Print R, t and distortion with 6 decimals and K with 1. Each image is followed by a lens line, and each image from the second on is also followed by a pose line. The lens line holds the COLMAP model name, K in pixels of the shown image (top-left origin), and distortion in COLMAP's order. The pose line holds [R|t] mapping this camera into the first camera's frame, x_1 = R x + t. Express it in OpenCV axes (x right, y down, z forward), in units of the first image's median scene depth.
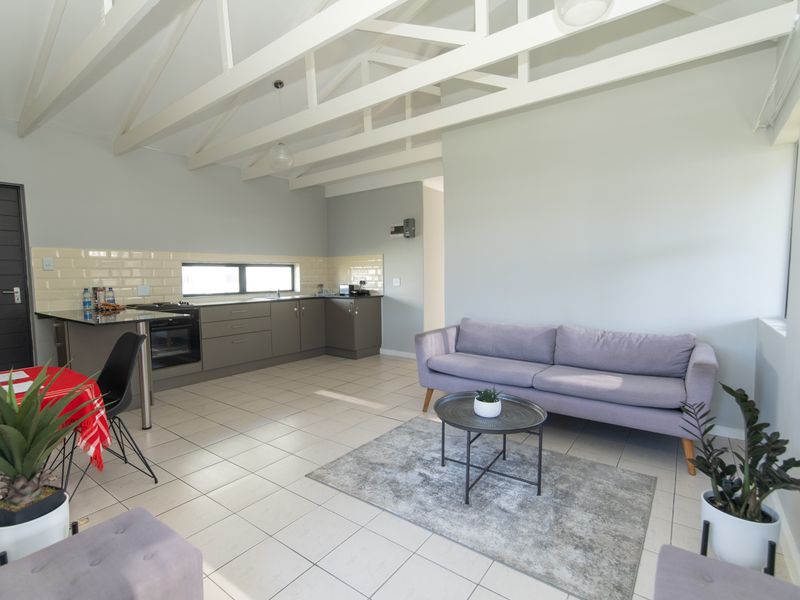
lens RADIAL K [[396.7, 0, 402.6], [0, 396.7, 301.1], [0, 0, 1]] dist [0.006734, -0.002009]
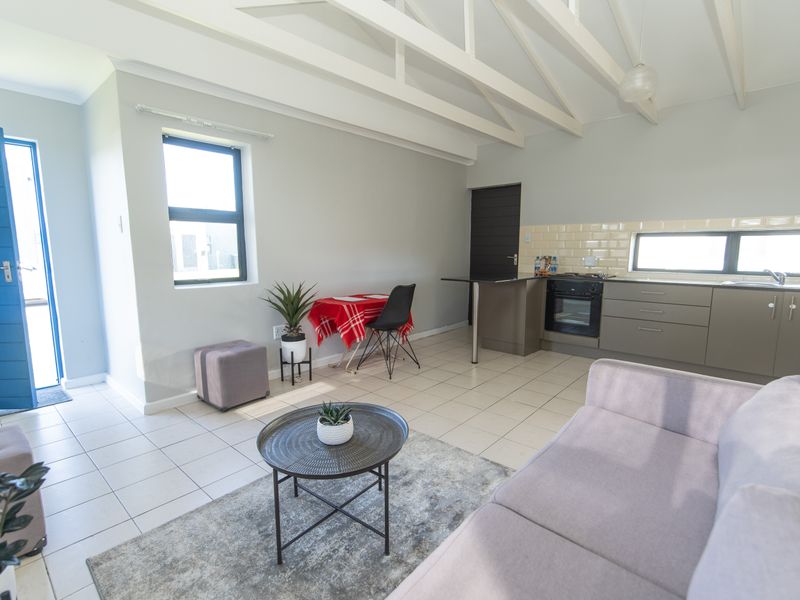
lens RADIAL K [[396.7, 0, 403.8], [0, 396.7, 301.6], [0, 0, 1]] dist [0.006734, -0.002009]
pose [[-0.086447, 0.146497, -0.985427, 0.371722], [-0.068813, 0.985889, 0.152602, -0.038509], [0.993877, 0.081002, -0.075146, 0.479477]]
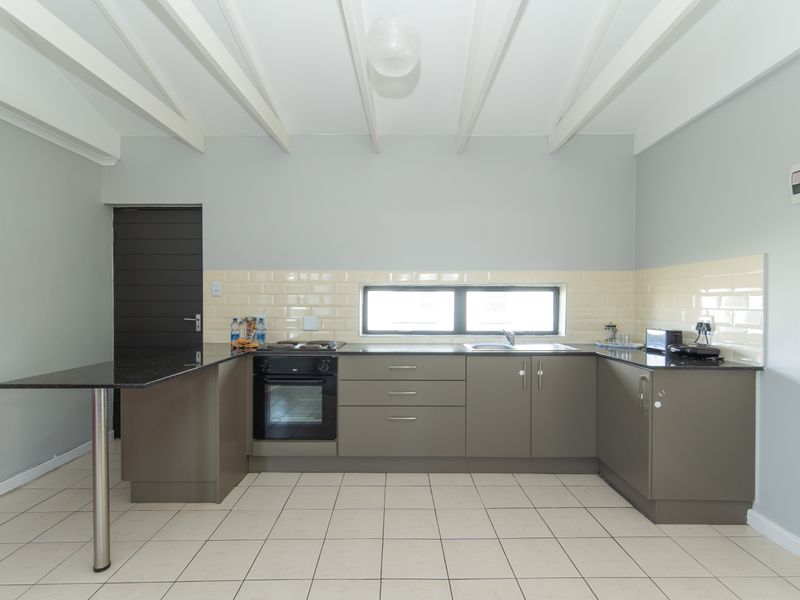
lens RADIAL K [[396.7, 0, 399.2], [0, 396.7, 301.9], [0, 0, 1]] dist [0.006734, -0.002009]
pose [[0.600040, 0.015953, -0.799811, 0.044238], [-0.063828, 0.997568, -0.027989, -0.045757], [0.797420, 0.067845, 0.599599, 0.549330]]
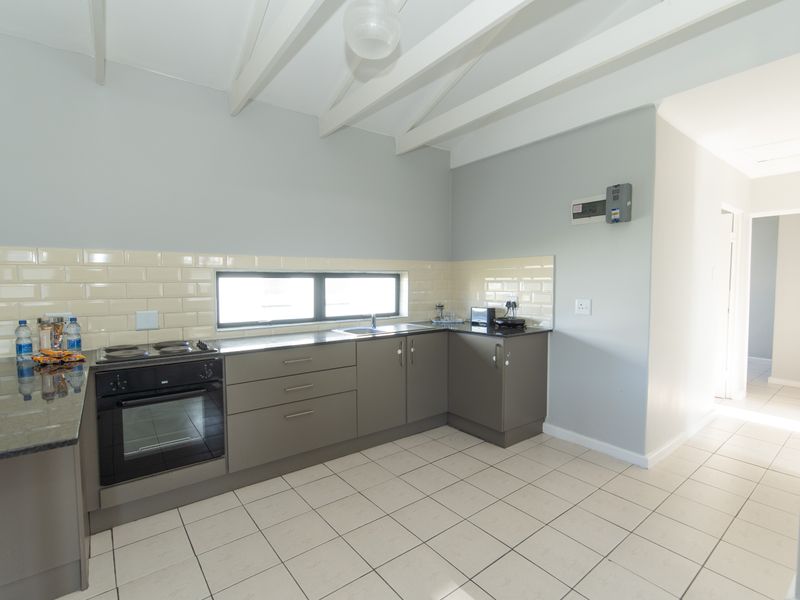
lens RADIAL K [[396.7, 0, 402.5], [0, 396.7, 301.9], [0, 0, 1]] dist [0.006734, -0.002009]
pose [[0.964264, 0.022475, -0.263989, -0.112774], [-0.025807, 0.999625, -0.009162, -0.045910], [0.263684, 0.015648, 0.964482, 0.435789]]
